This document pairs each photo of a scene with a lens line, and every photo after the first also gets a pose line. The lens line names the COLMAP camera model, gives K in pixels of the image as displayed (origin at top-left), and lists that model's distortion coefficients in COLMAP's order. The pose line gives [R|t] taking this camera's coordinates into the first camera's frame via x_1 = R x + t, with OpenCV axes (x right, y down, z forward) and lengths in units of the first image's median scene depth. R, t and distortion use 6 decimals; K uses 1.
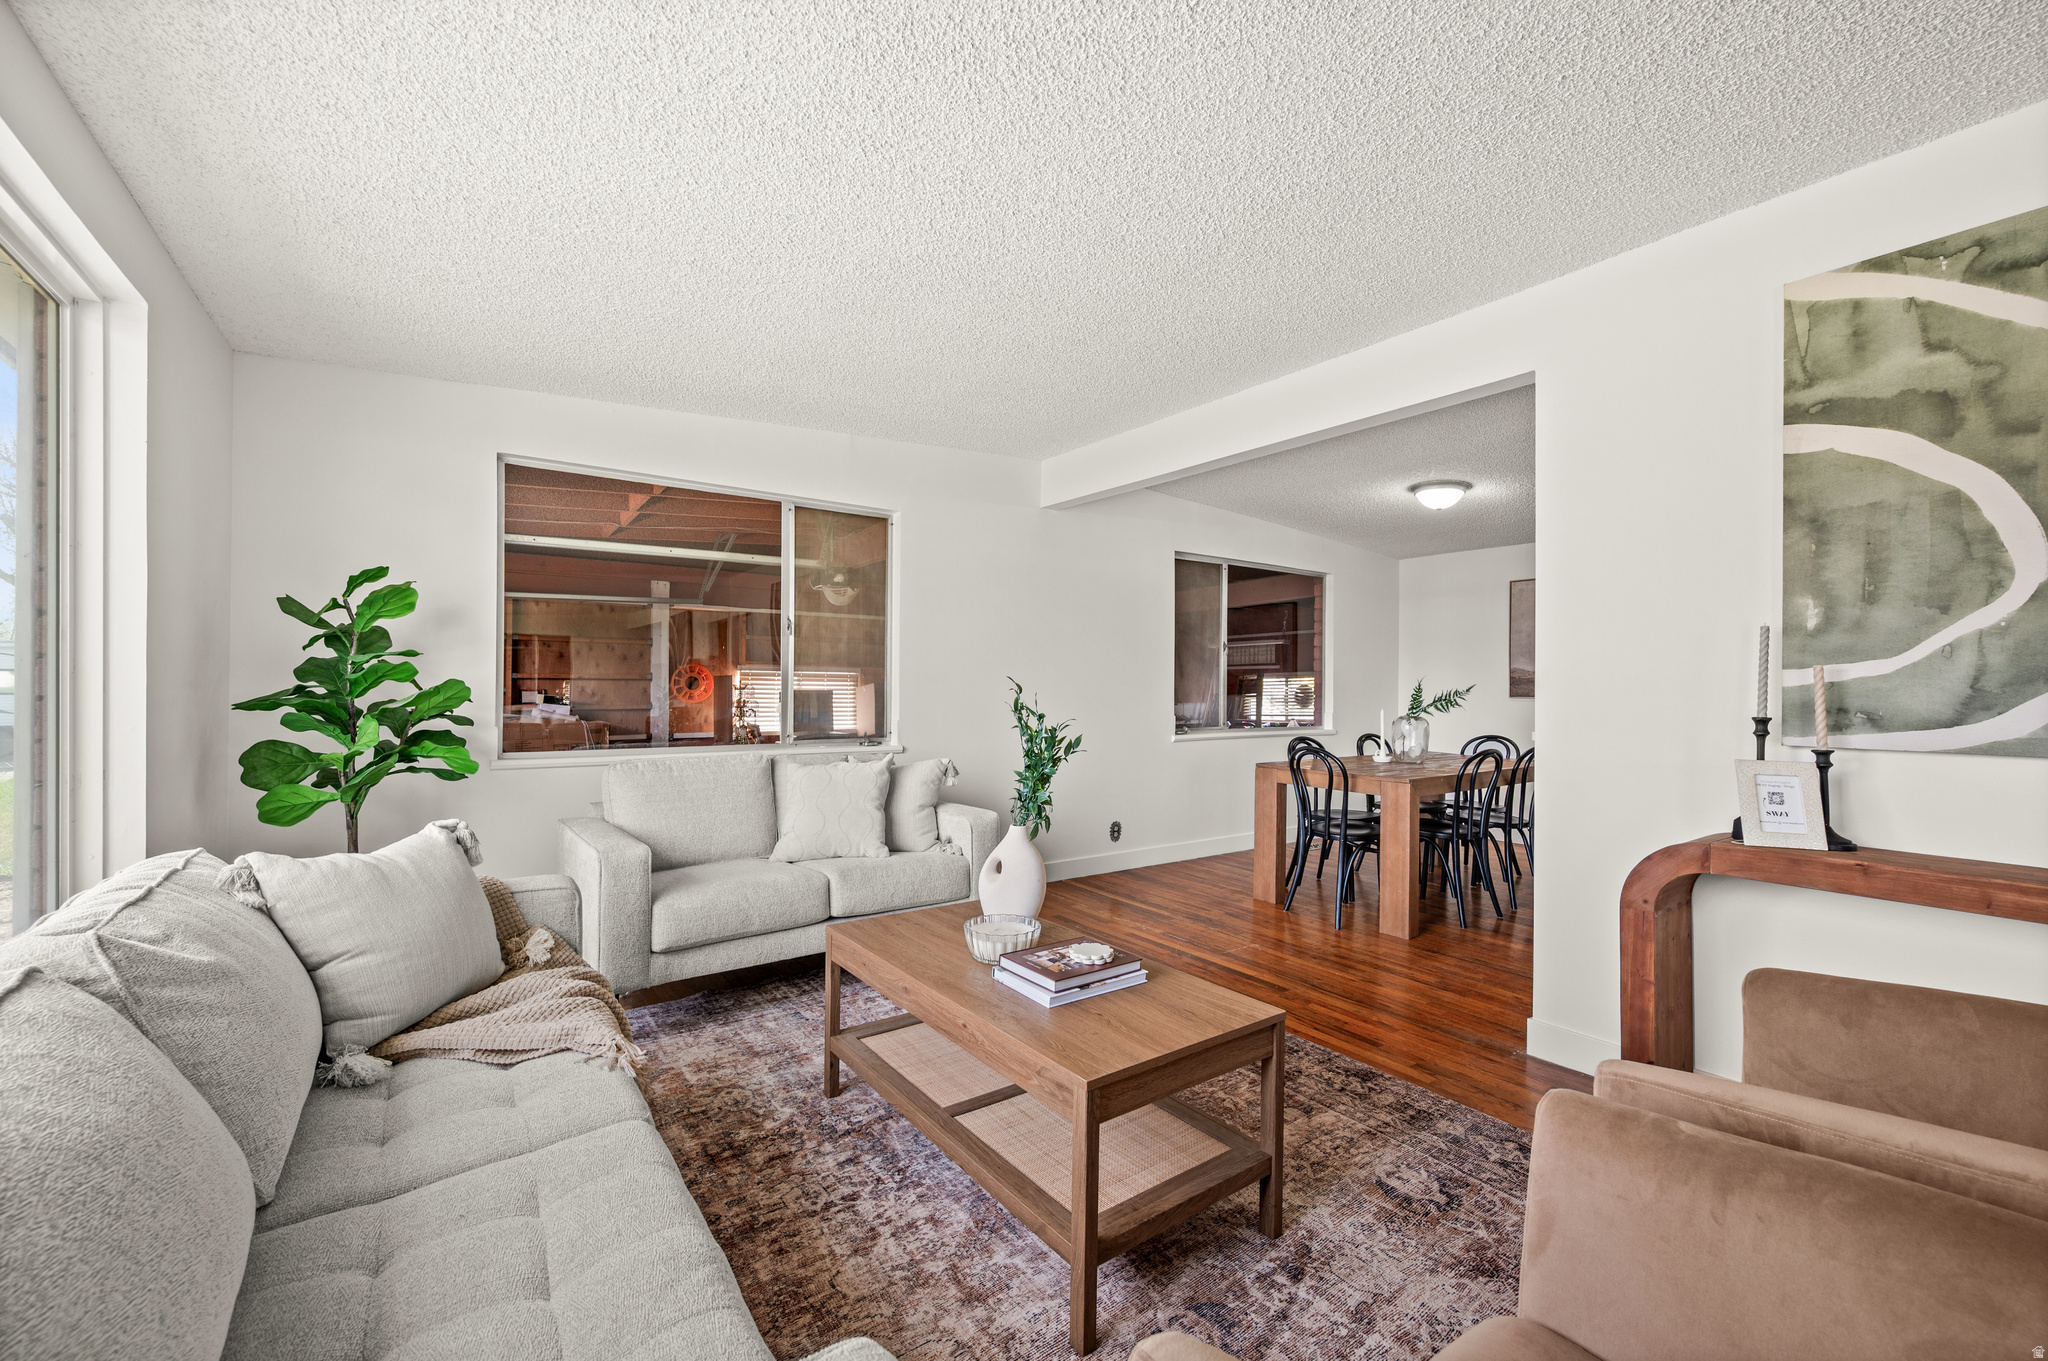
lens RADIAL K [[854.8, 0, 1024.0], [0, 854.8, 680.5], [0, 0, 1]] dist [-0.000229, -0.000064]
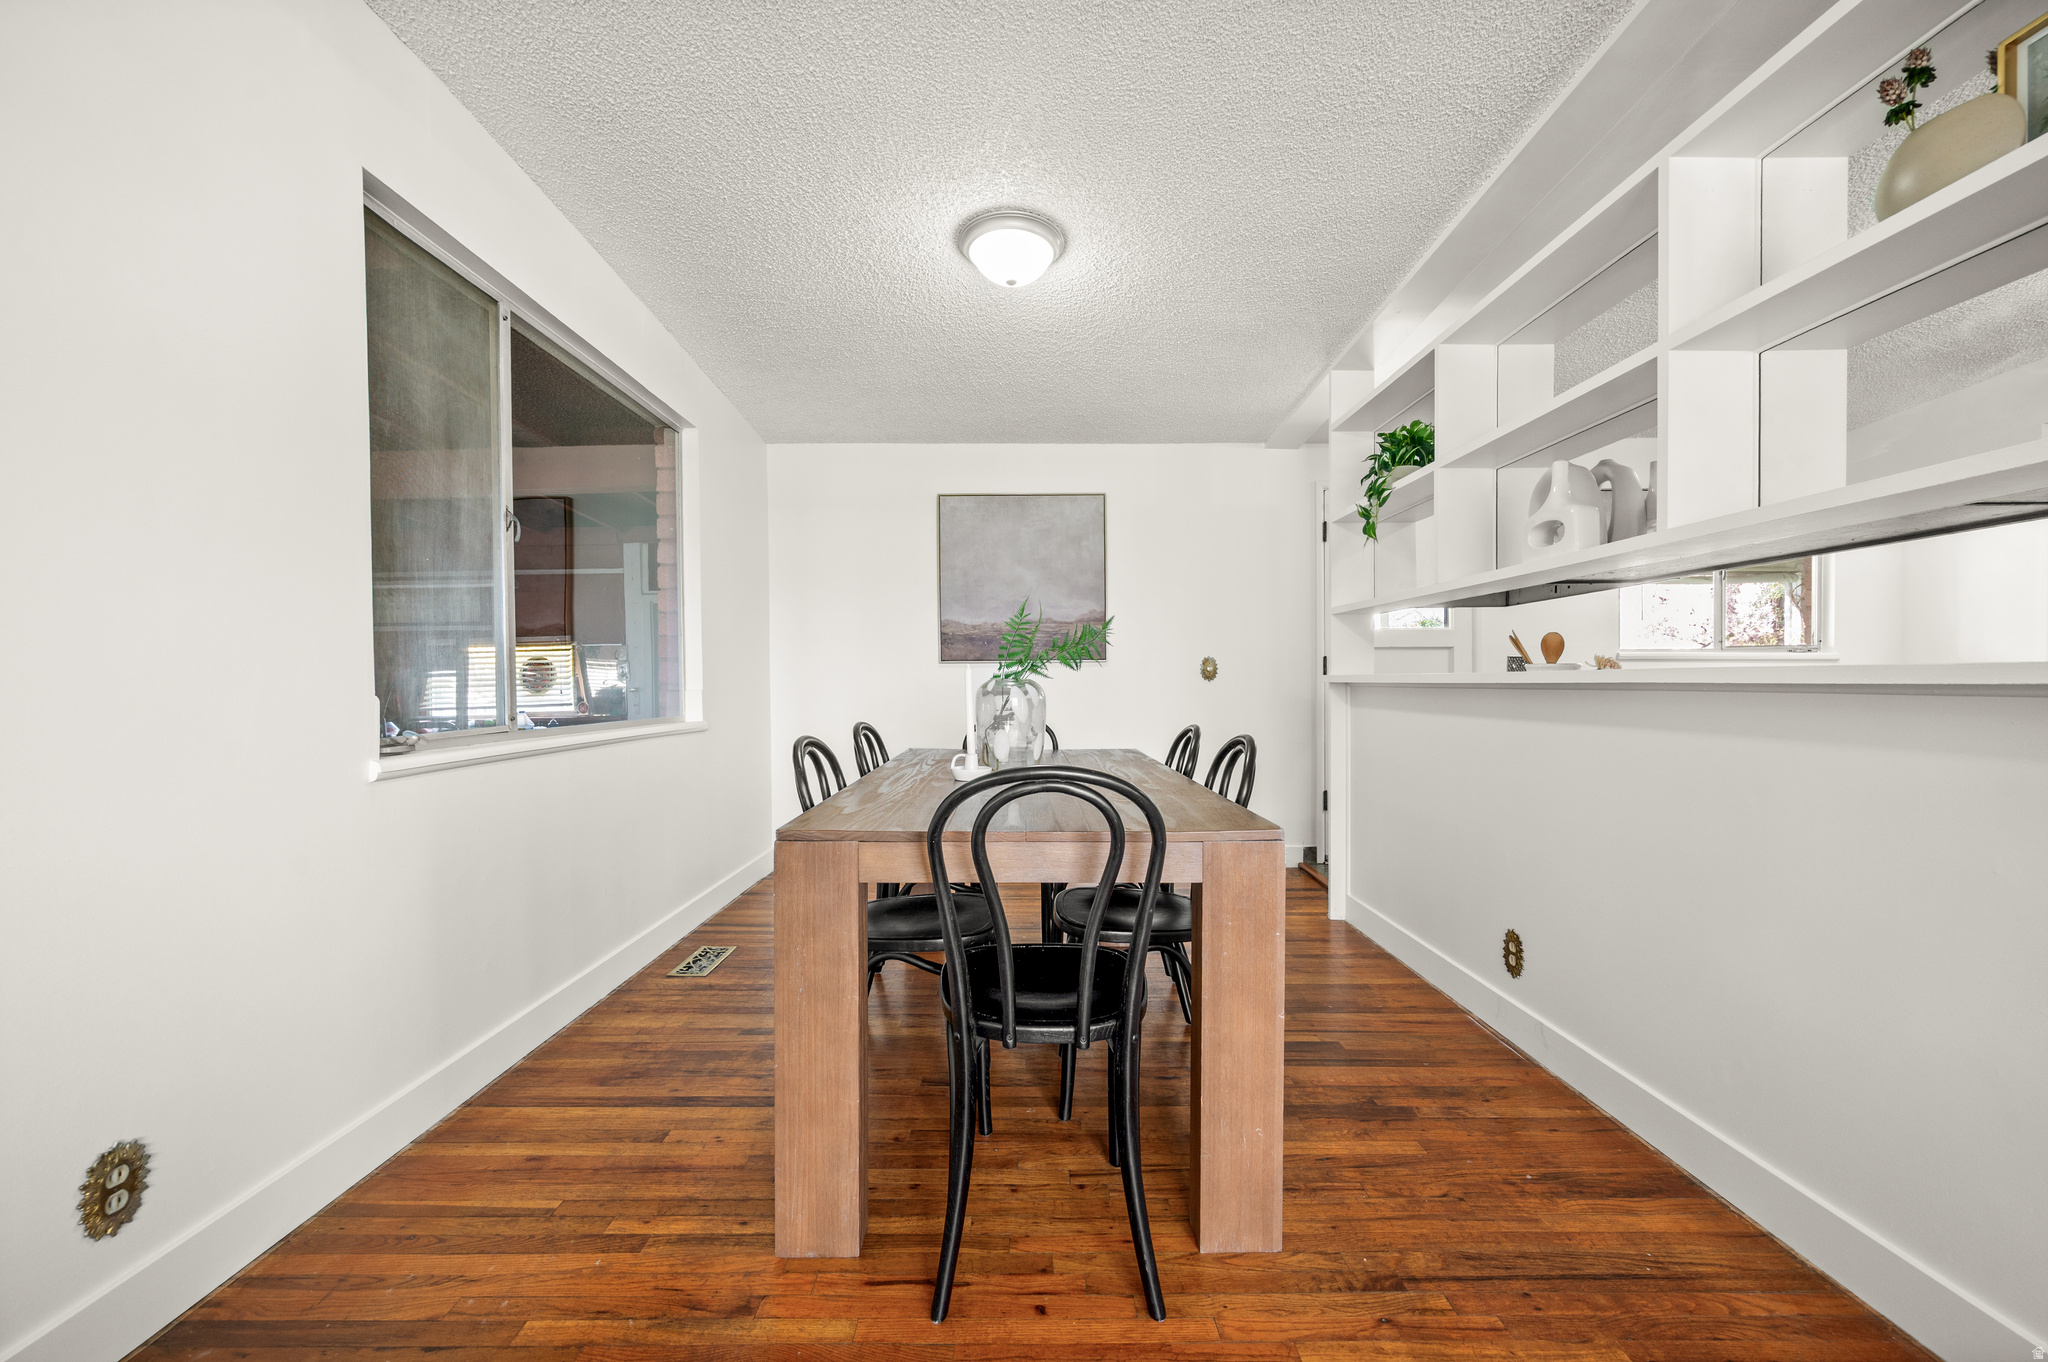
lens RADIAL K [[854.8, 0, 1024.0], [0, 854.8, 681.0], [0, 0, 1]] dist [-0.000229, -0.000064]
pose [[0.563330, -0.006036, 0.826210, 0.050701], [0.003923, 0.999982, 0.004630, 0.034078], [-0.826223, 0.000633, 0.563343, 0.611526]]
